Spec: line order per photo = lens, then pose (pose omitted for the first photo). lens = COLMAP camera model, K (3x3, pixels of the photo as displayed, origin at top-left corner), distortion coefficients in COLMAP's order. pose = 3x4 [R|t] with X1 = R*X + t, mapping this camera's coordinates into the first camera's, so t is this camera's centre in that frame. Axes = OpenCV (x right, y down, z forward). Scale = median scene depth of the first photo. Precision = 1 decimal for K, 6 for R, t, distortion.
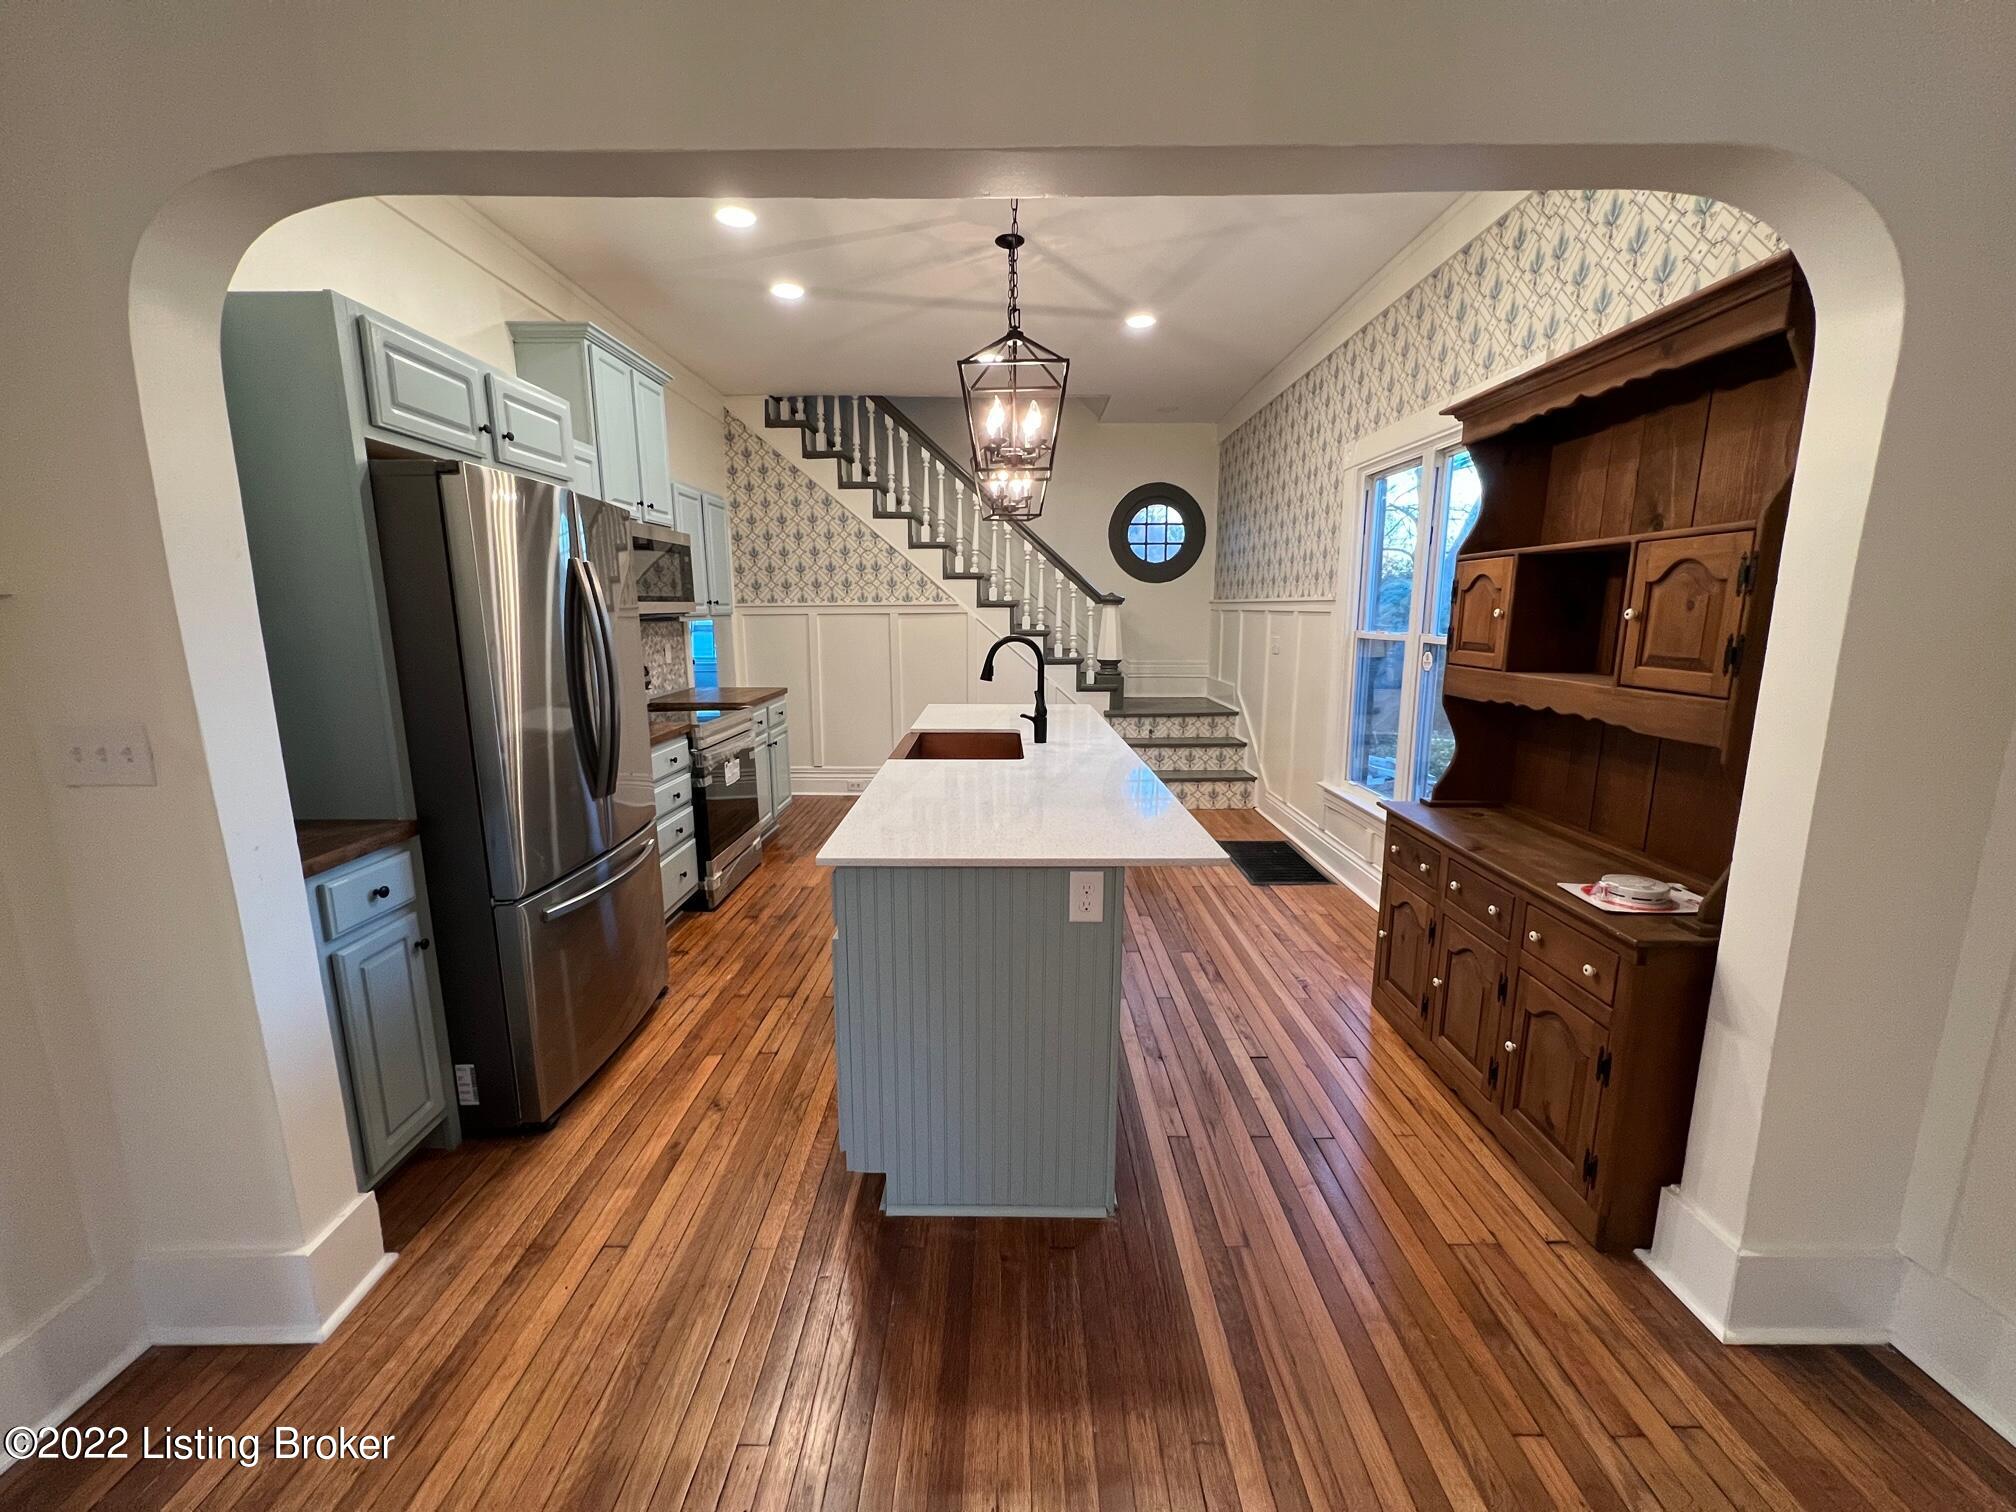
lens RADIAL K [[805.1, 0, 1010.8], [0, 805.1, 755.3], [0, 0, 1]] dist [-0.003173, 0.000037]
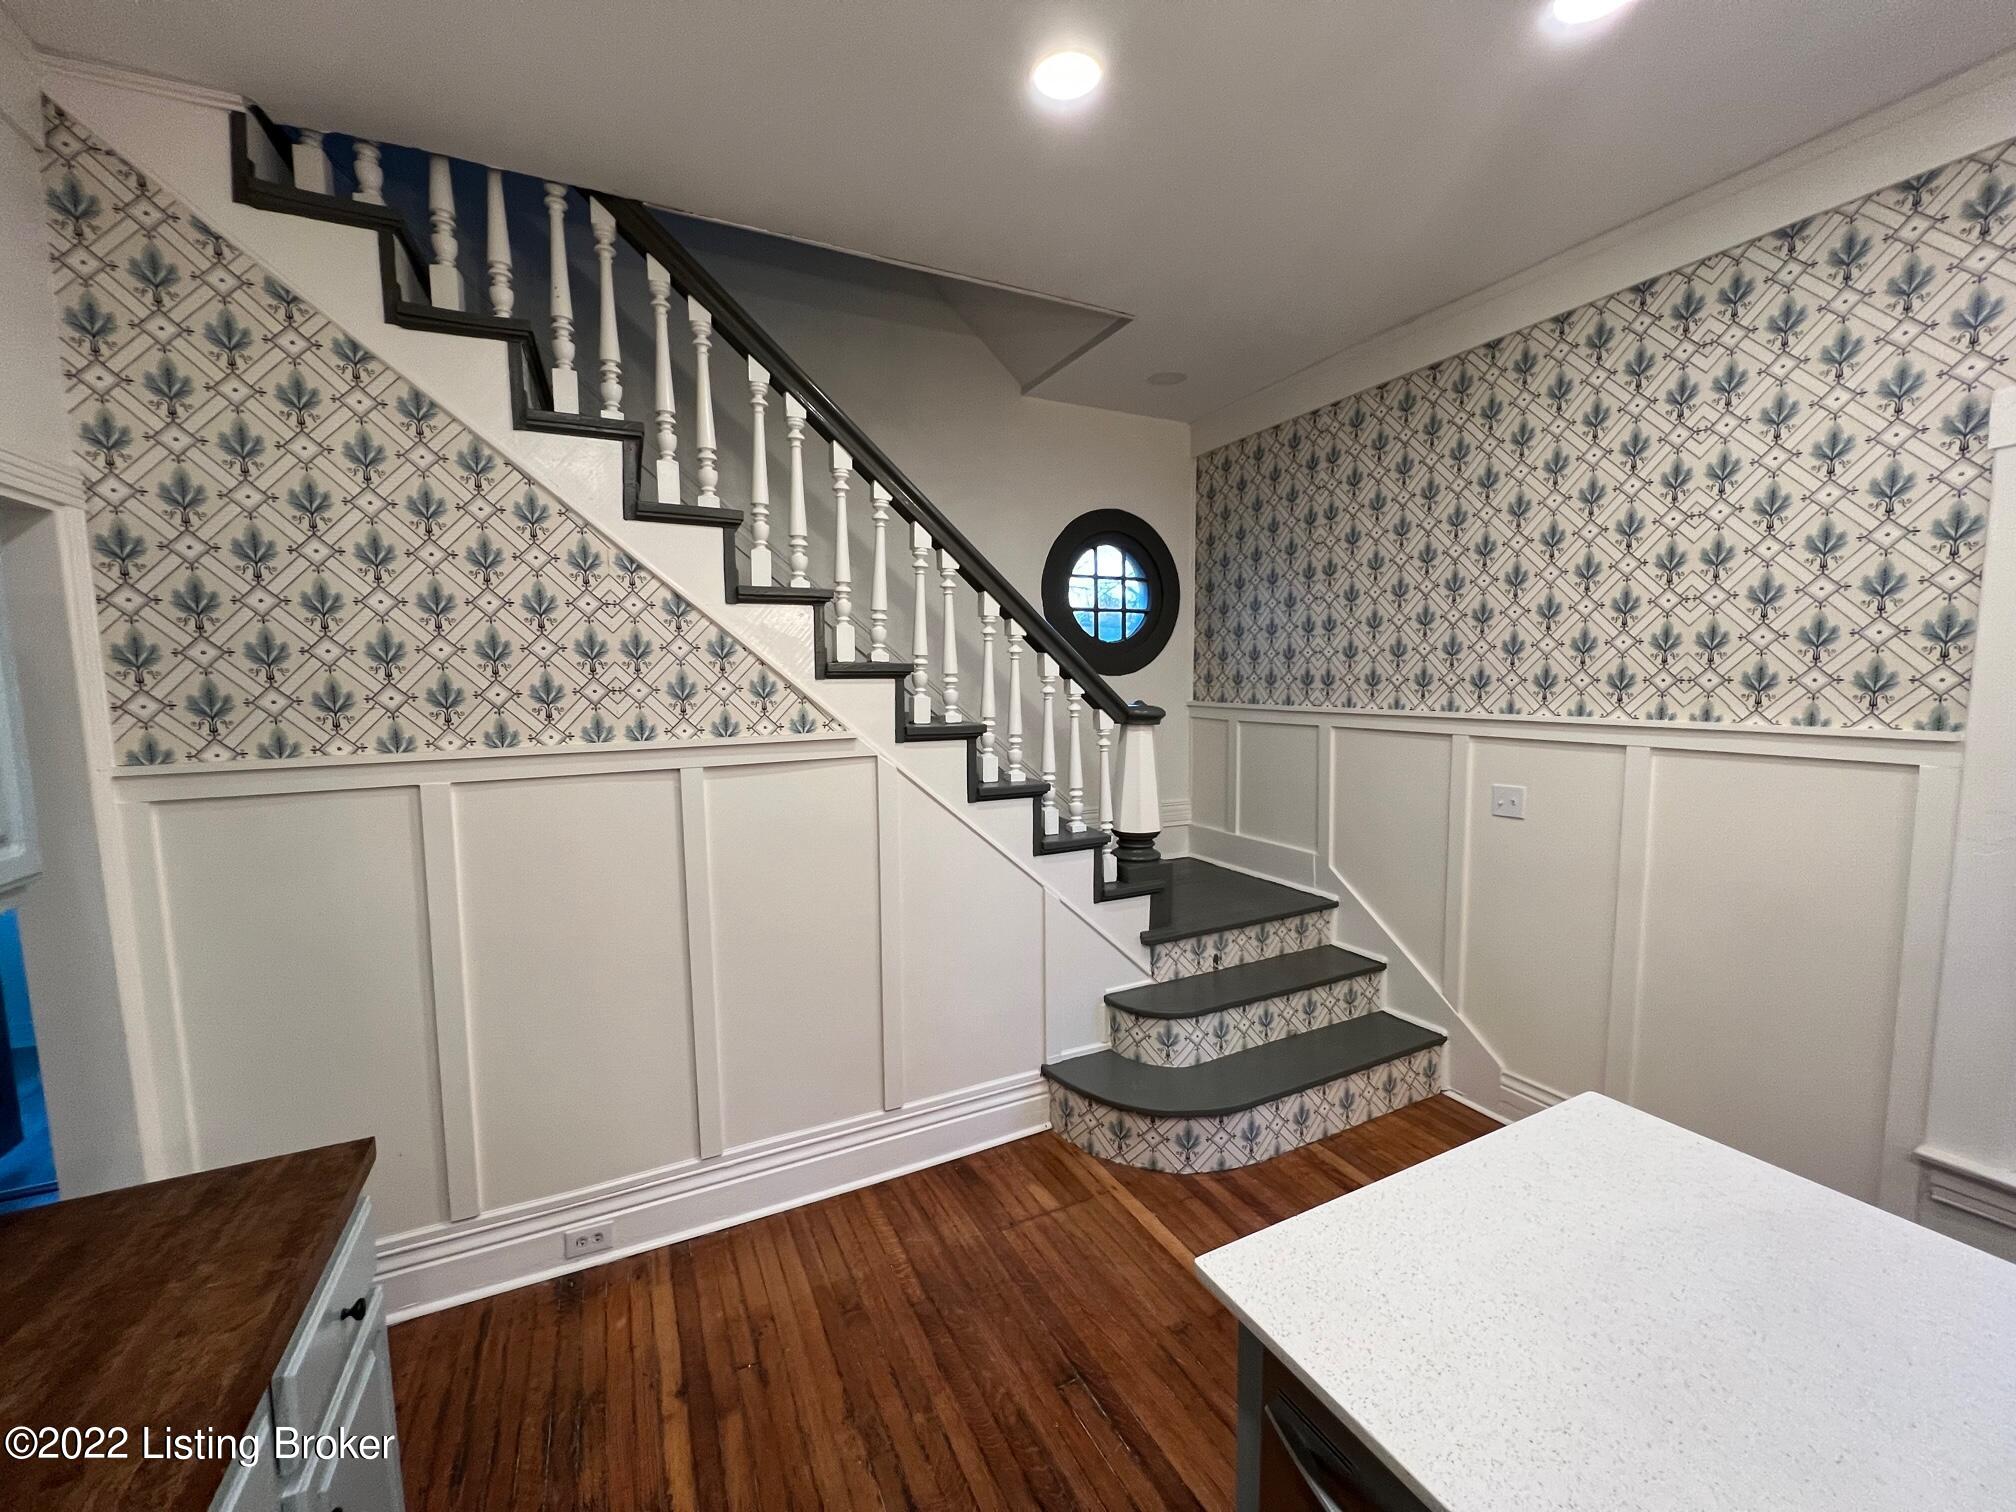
lens RADIAL K [[805.1, 0, 1007.4], [0, 805.1, 756.0], [0, 0, 1]] dist [-0.003173, 0.000037]
pose [[0.895055, -0.051448, 0.442977, -0.180874], [0.088348, 0.994092, -0.063056, -0.145535], [-0.437116, 0.095574, 0.894313, 0.596158]]
